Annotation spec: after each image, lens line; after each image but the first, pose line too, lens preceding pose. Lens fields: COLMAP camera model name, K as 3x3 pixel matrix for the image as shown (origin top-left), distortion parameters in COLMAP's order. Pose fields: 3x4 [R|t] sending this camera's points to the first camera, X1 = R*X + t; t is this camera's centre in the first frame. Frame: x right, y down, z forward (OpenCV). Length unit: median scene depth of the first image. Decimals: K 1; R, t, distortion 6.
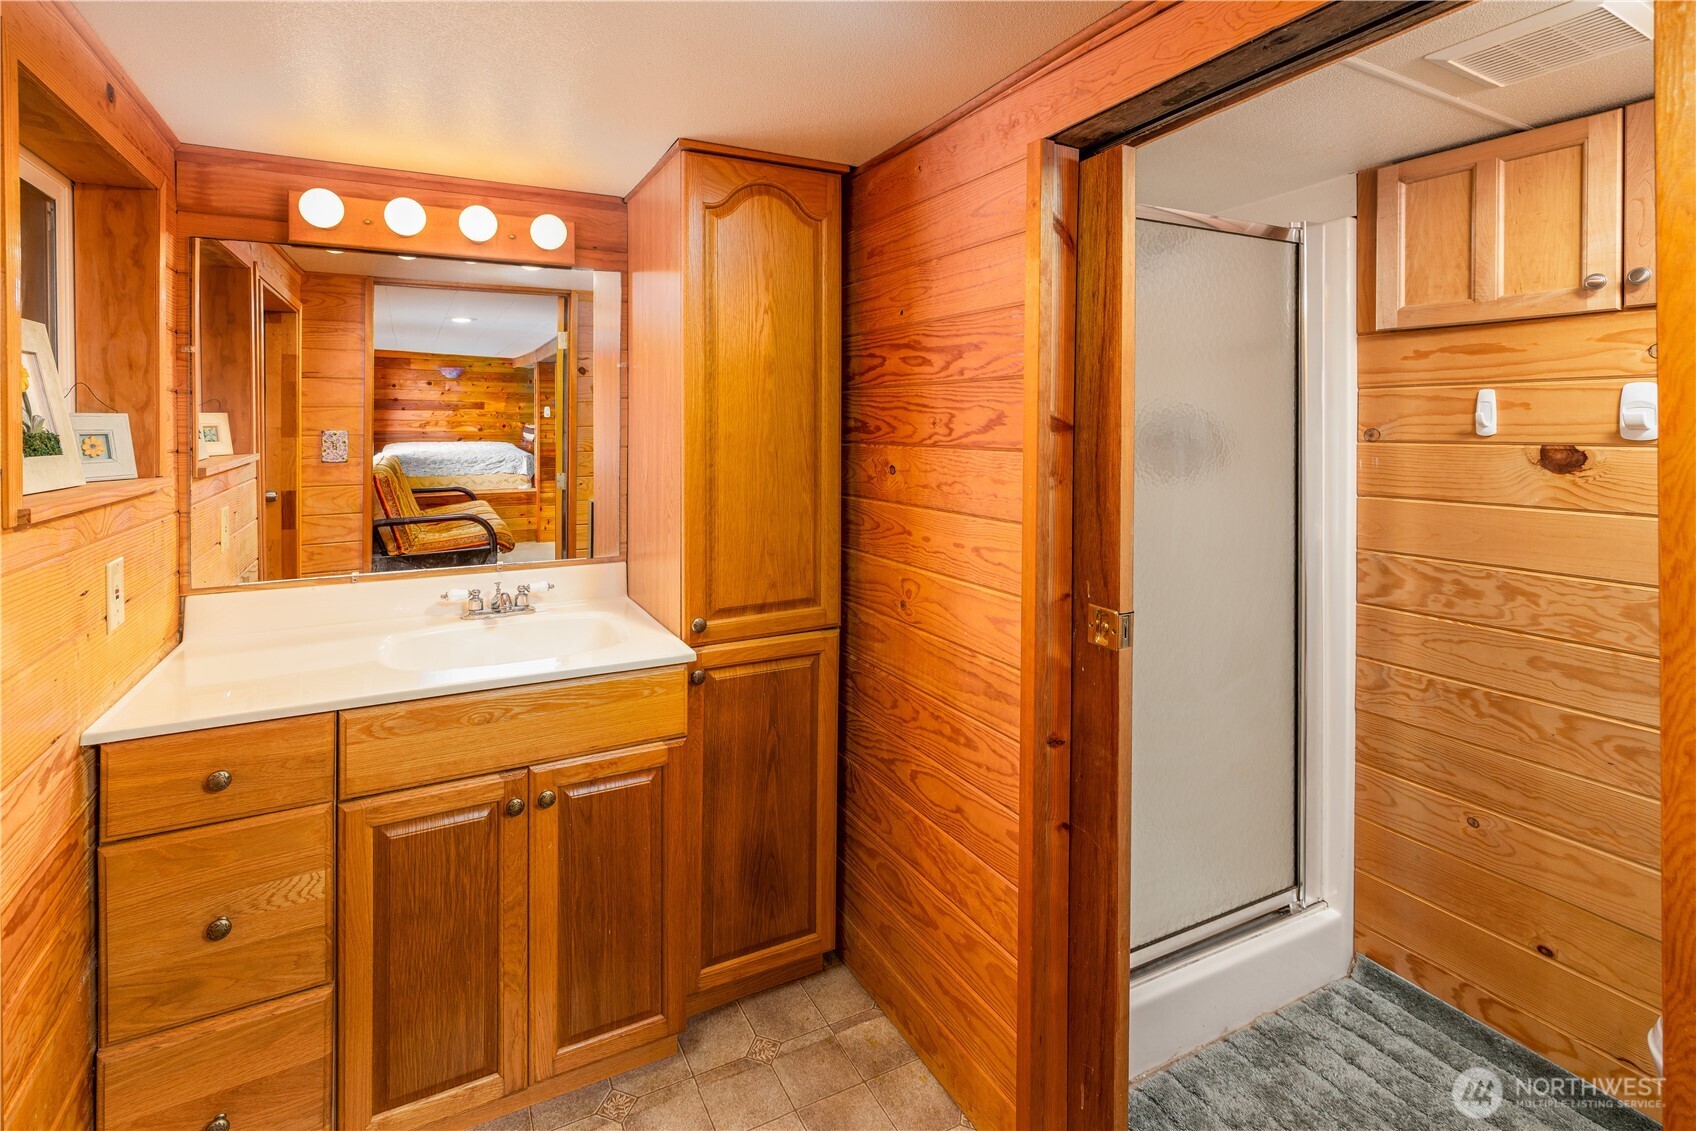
lens RADIAL K [[785.1, 0, 834.8], [0, 785.1, 422.4], [0, 0, 1]] dist [0.002904, 0.000344]
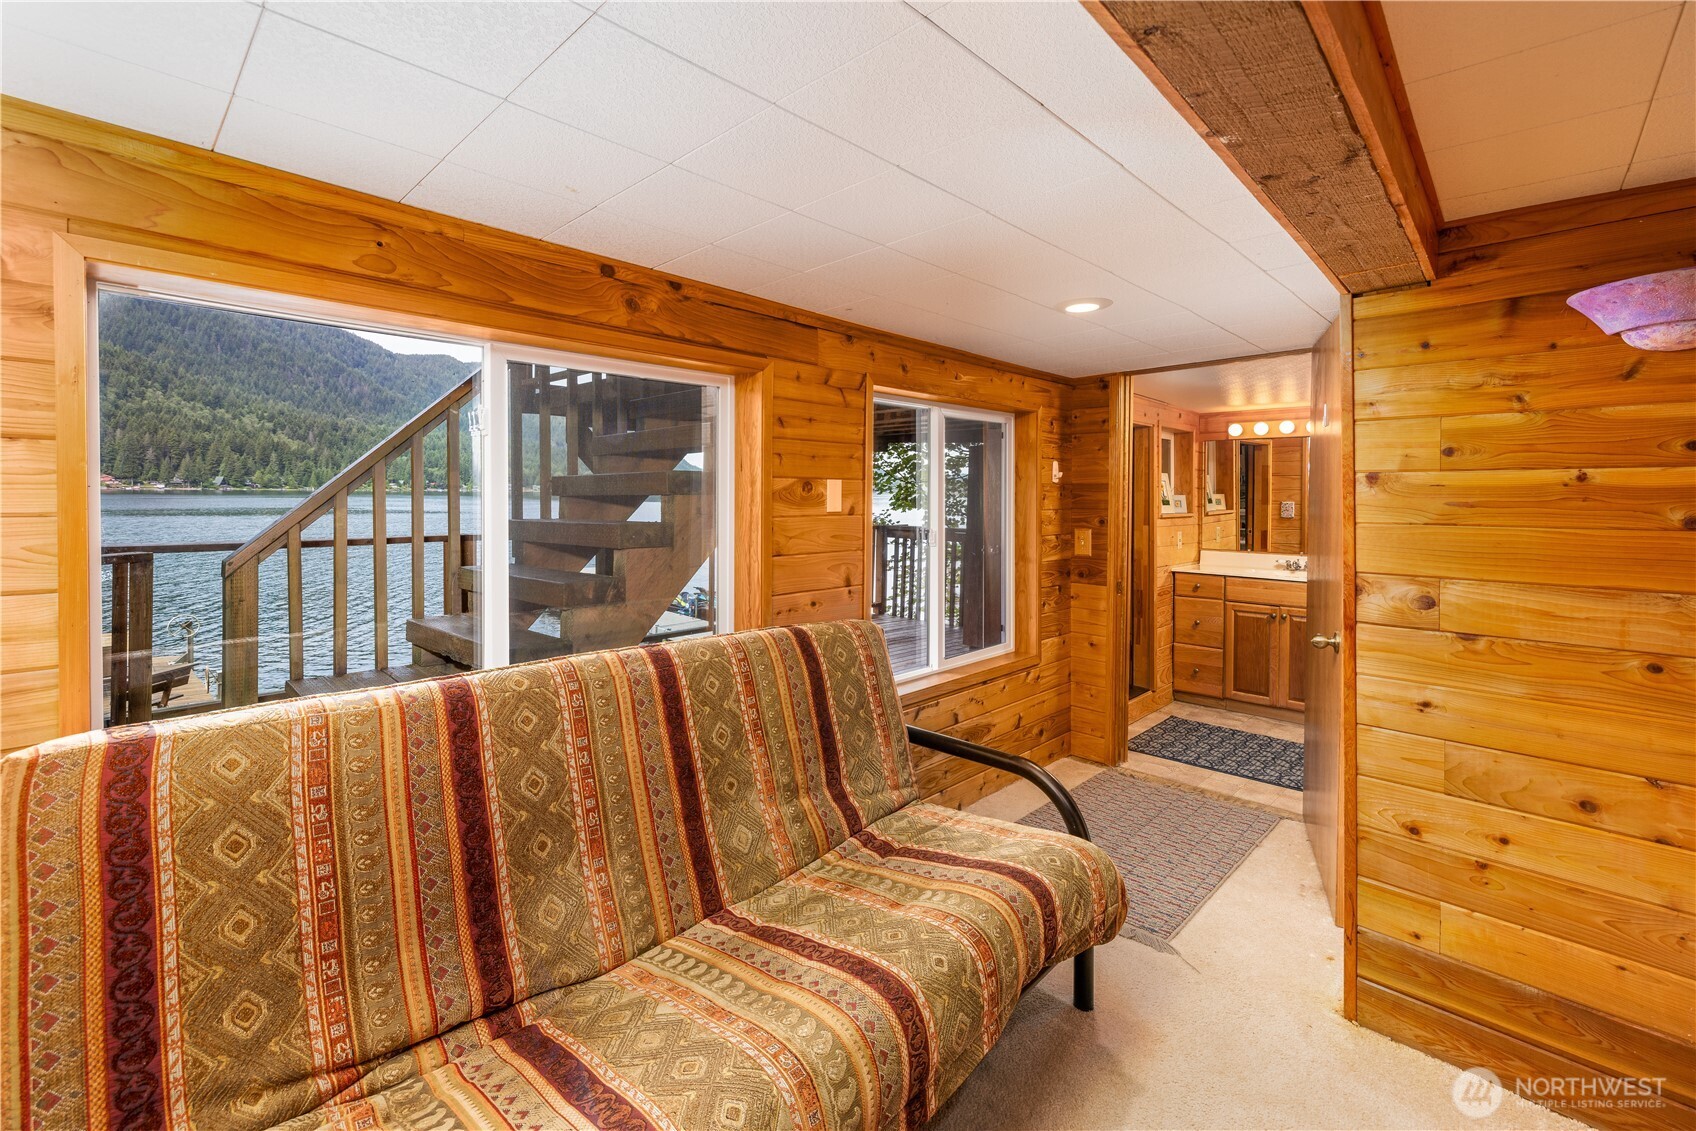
lens RADIAL K [[742.4, 0, 845.6], [0, 742.4, 495.1], [0, 0, 1]] dist [0.000864, -0.000676]
pose [[0.340694, 0.005152, -0.940160, 1.724481], [-0.008004, 0.999965, 0.002579, -0.007276], [0.940140, 0.006647, 0.340724, -1.580959]]
